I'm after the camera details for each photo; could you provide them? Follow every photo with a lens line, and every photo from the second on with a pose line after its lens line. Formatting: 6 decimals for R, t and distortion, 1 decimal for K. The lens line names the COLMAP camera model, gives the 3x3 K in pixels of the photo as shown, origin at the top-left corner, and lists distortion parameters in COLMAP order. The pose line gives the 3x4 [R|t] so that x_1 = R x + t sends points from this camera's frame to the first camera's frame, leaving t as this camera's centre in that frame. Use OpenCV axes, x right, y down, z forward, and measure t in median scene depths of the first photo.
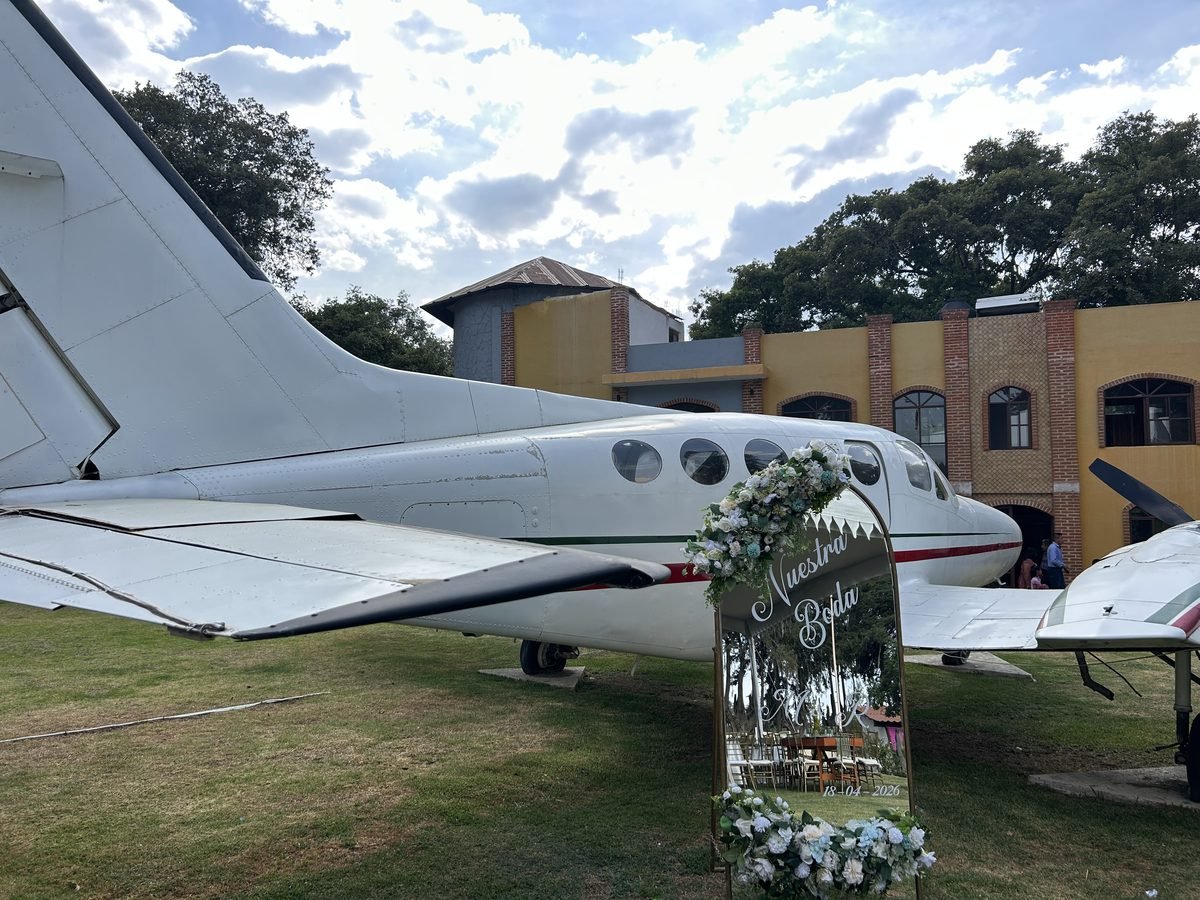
lens RADIAL K [[885.5, 0, 600.0], [0, 885.5, 450.0], [0, 0, 1]] dist [0.063866, -0.000084]
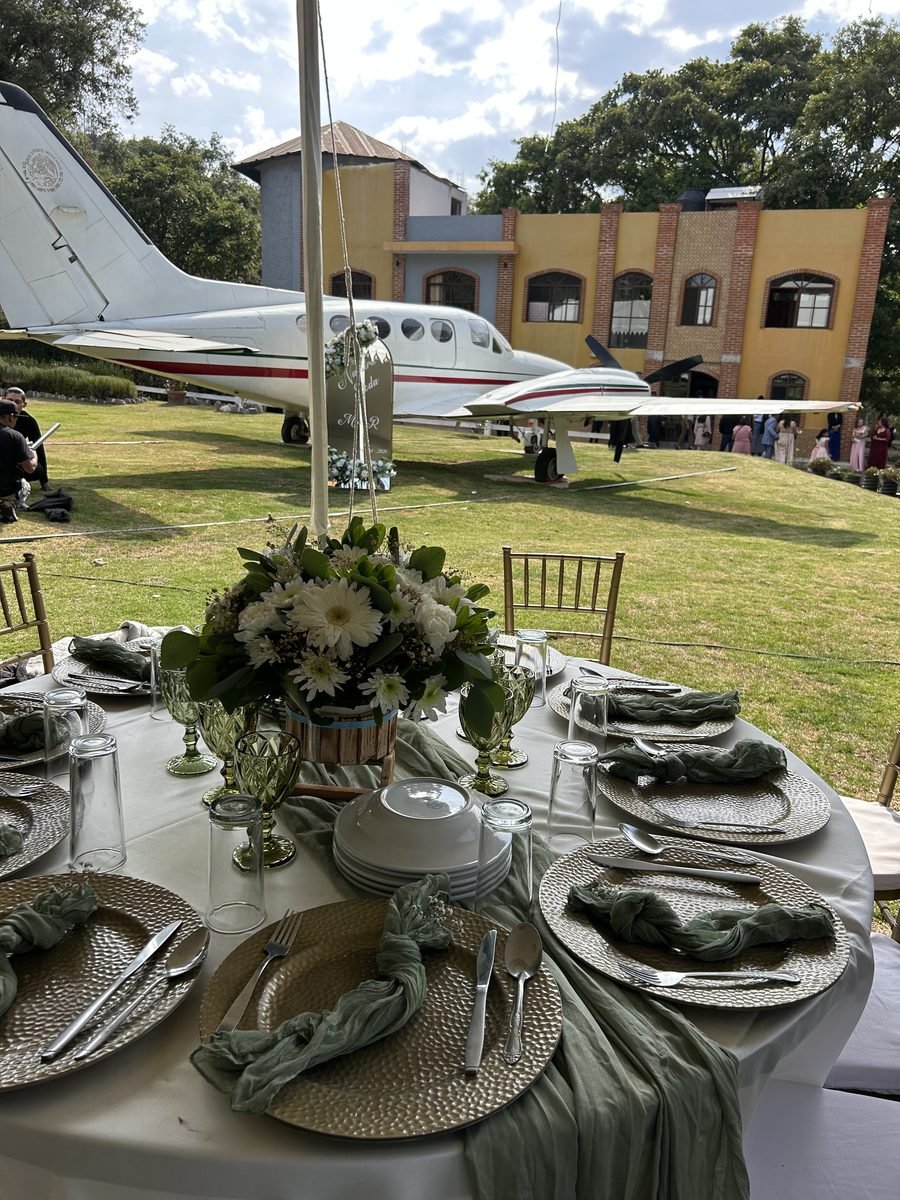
lens RADIAL K [[904.9, 0, 450.0], [0, 904.9, 600.0], [0, 0, 1]] dist [0.011922, 0.000041]
pose [[0.998568, 0.045094, 0.028794, 0.071895], [-0.051828, 0.948887, 0.311331, -0.011540], [-0.013283, -0.312378, 0.949865, -0.285095]]
